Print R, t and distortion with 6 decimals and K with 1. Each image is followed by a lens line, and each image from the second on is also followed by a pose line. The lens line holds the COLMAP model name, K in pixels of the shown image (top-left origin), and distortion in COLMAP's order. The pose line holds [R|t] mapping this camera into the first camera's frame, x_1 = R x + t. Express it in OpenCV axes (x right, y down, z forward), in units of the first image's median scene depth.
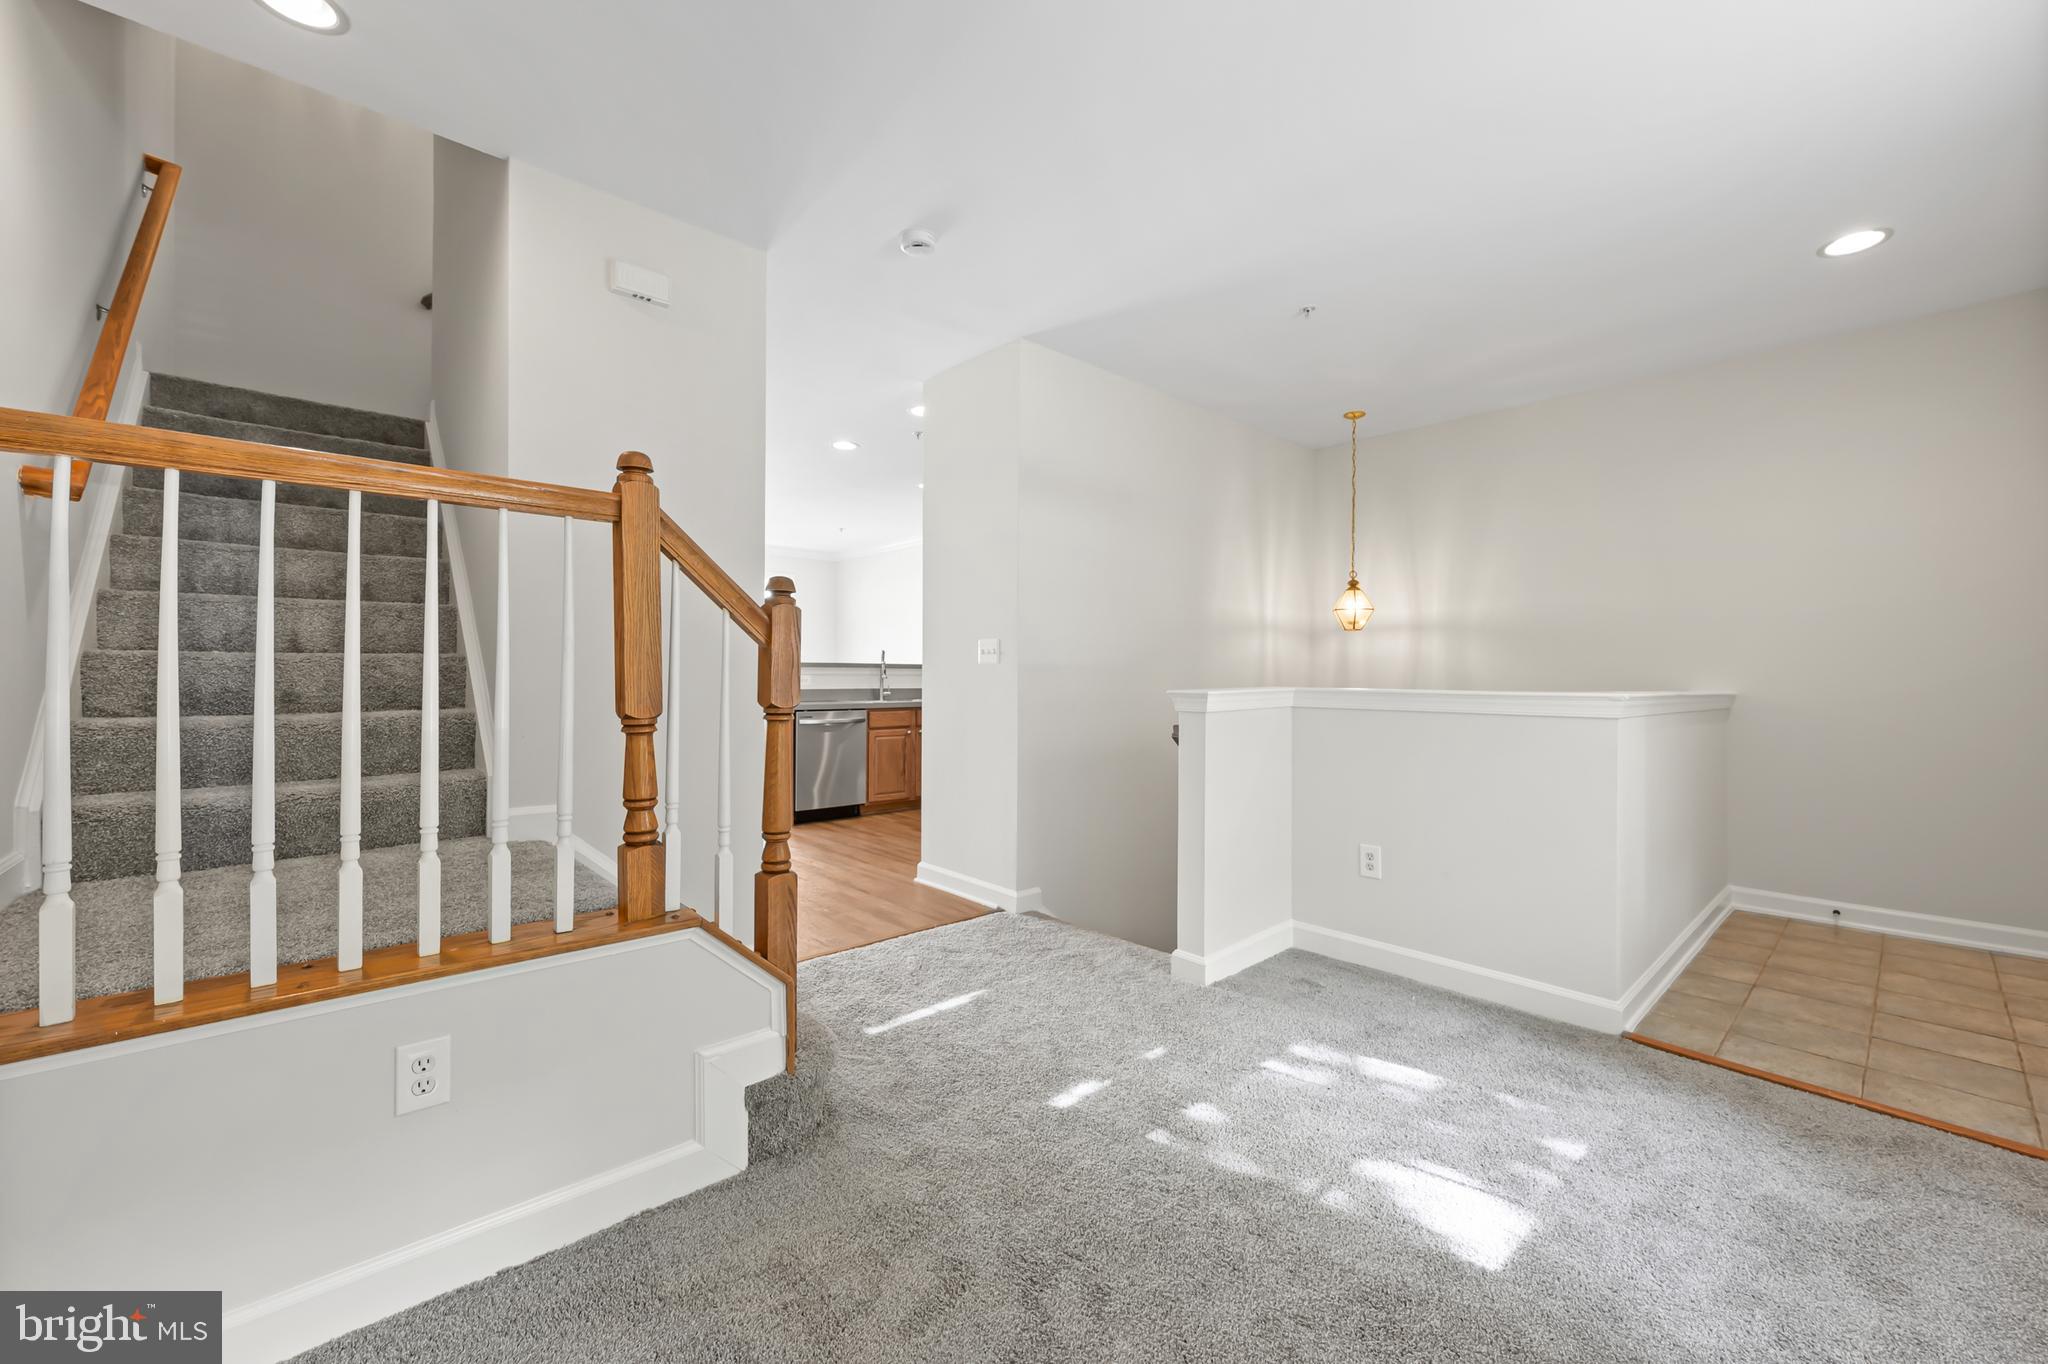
lens RADIAL K [[810.8, 0, 1023.3], [0, 810.8, 679.5], [0, 0, 1]] dist [0.004046, -0.000120]
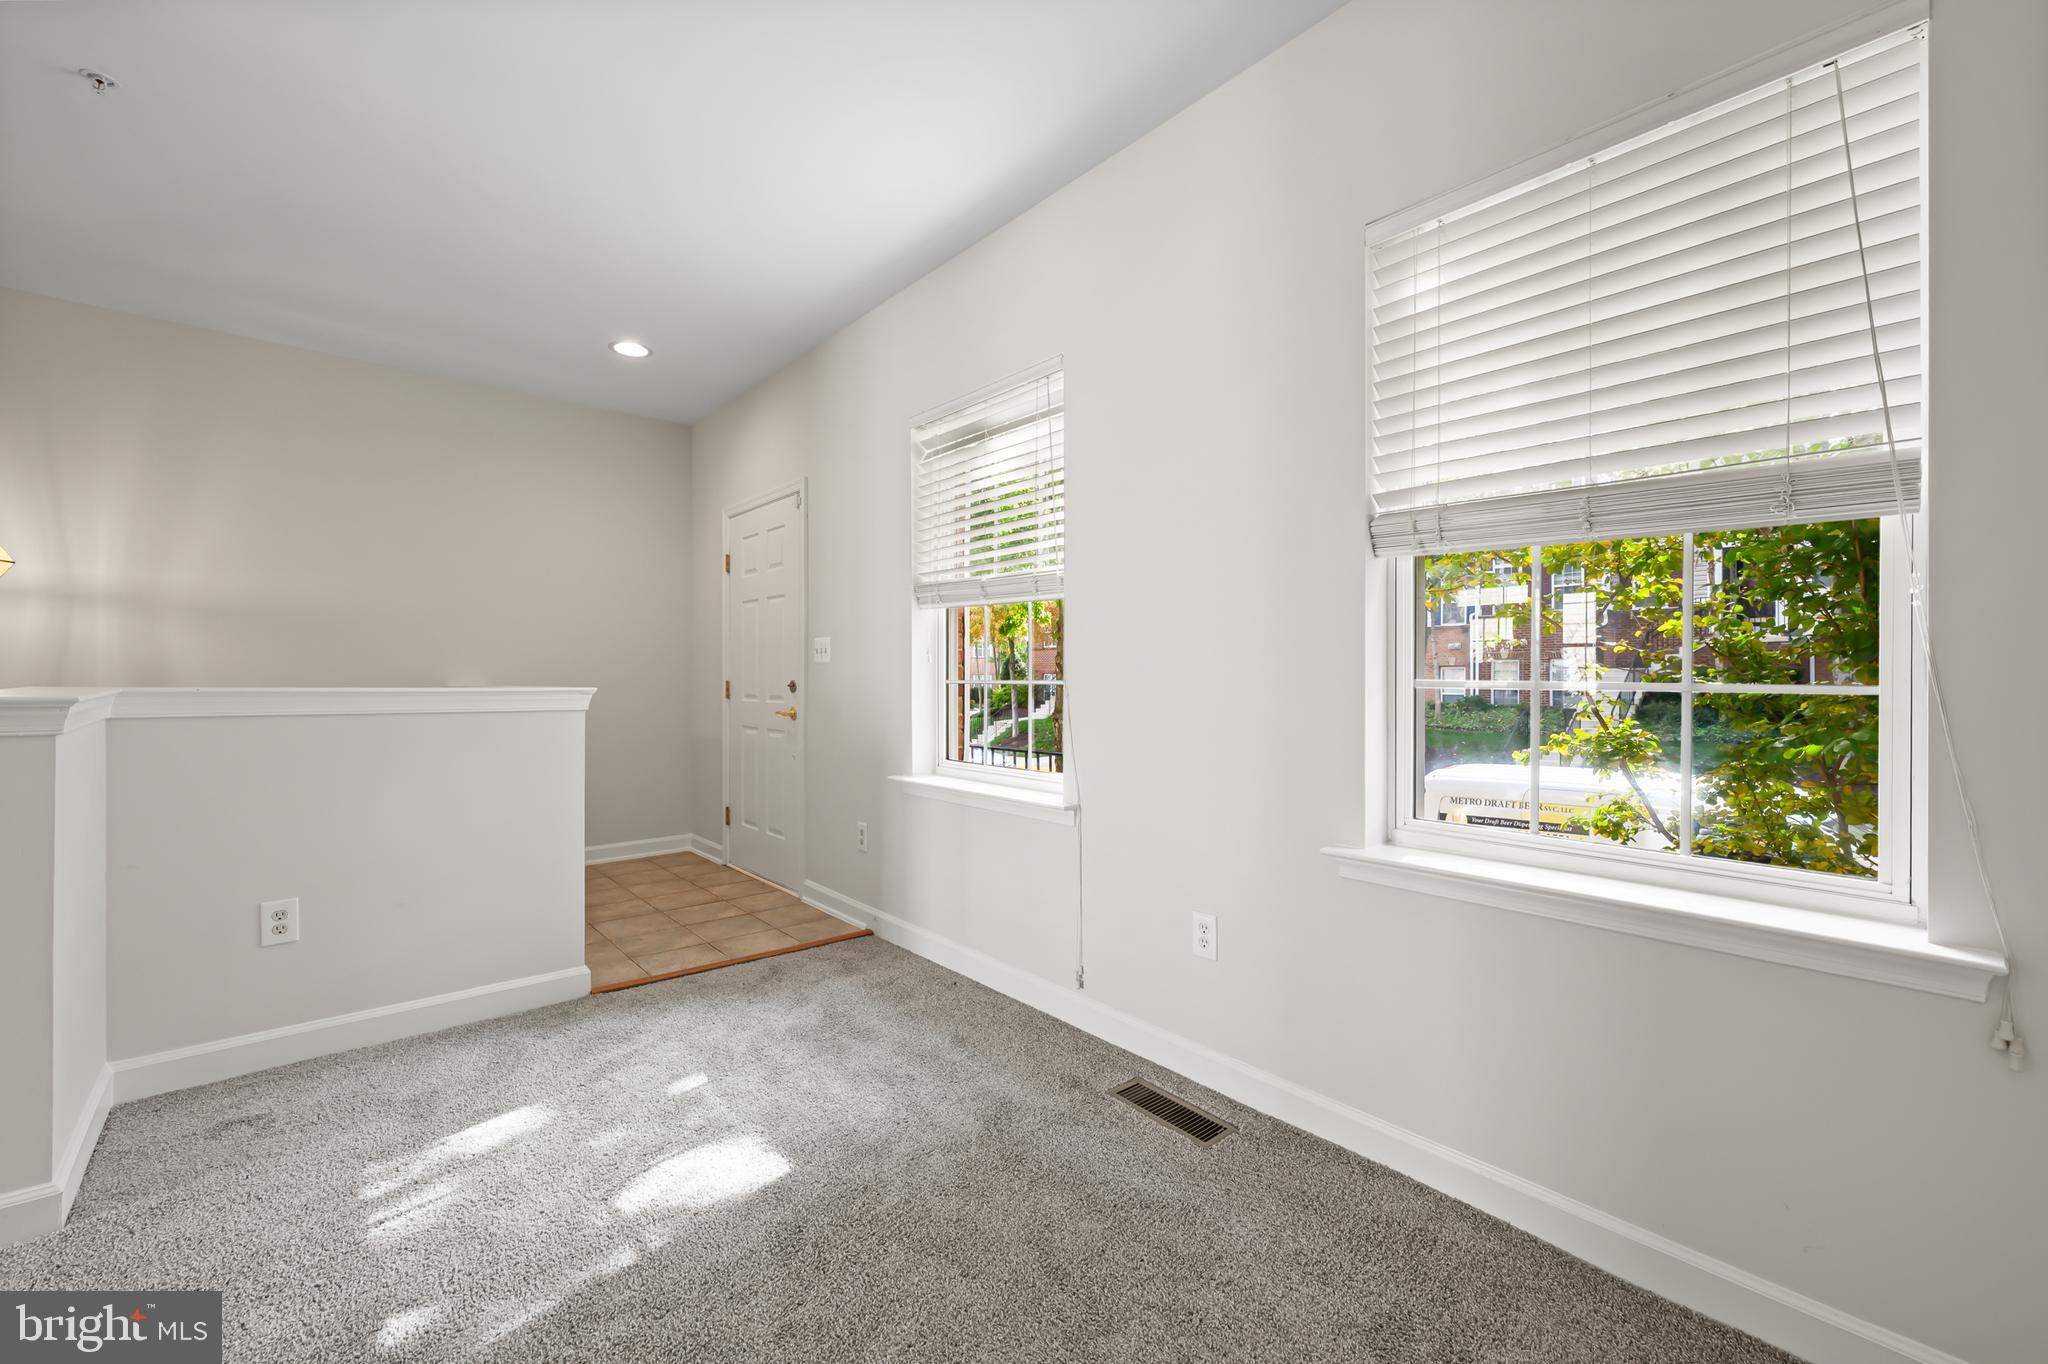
lens RADIAL K [[810.8, 0, 1024.3], [0, 810.8, 681.5], [0, 0, 1]] dist [0.004046, -0.000120]
pose [[0.009330, -0.008039, 0.999924, -0.393791], [-0.004186, 0.999959, 0.008078, -0.004056], [-0.999948, -0.004261, 0.009296, 0.413669]]
